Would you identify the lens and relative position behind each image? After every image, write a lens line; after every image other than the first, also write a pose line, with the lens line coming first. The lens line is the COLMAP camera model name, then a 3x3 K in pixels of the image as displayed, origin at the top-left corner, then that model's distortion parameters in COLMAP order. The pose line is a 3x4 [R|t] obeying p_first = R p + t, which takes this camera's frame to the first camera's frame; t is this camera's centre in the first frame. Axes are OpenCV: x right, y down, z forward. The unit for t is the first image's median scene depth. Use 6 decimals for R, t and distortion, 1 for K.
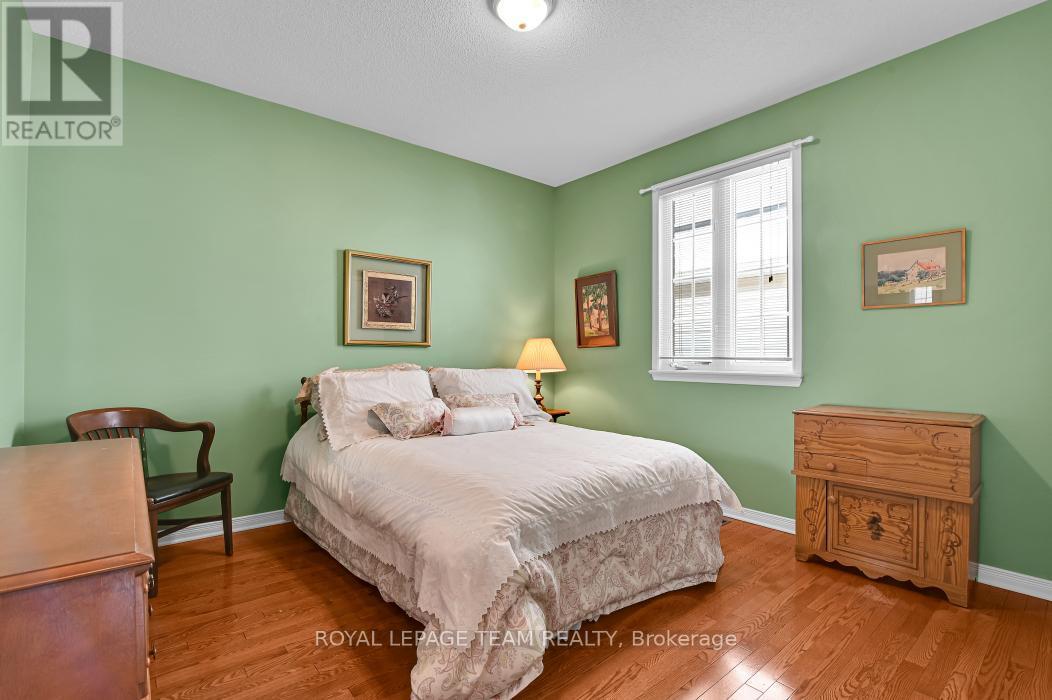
lens RADIAL K [[488.9, 0, 530.9], [0, 488.9, 354.5], [0, 0, 1]] dist [-0.012793, -0.000299]
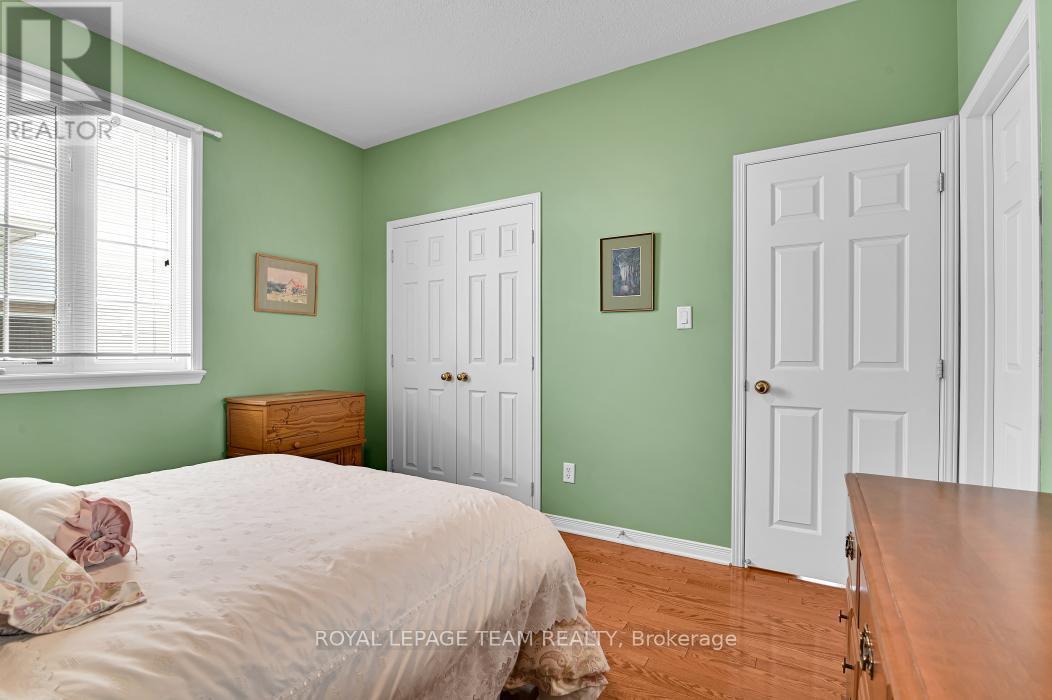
lens RADIAL K [[488.9, 0, 530.9], [0, 488.9, 354.5], [0, 0, 1]] dist [-0.012793, -0.000299]
pose [[-0.320491, -0.007169, 0.947225, -0.642929], [-0.004675, 0.999971, 0.005986, 0.000383], [-0.947240, -0.002510, -0.320515, 0.783736]]
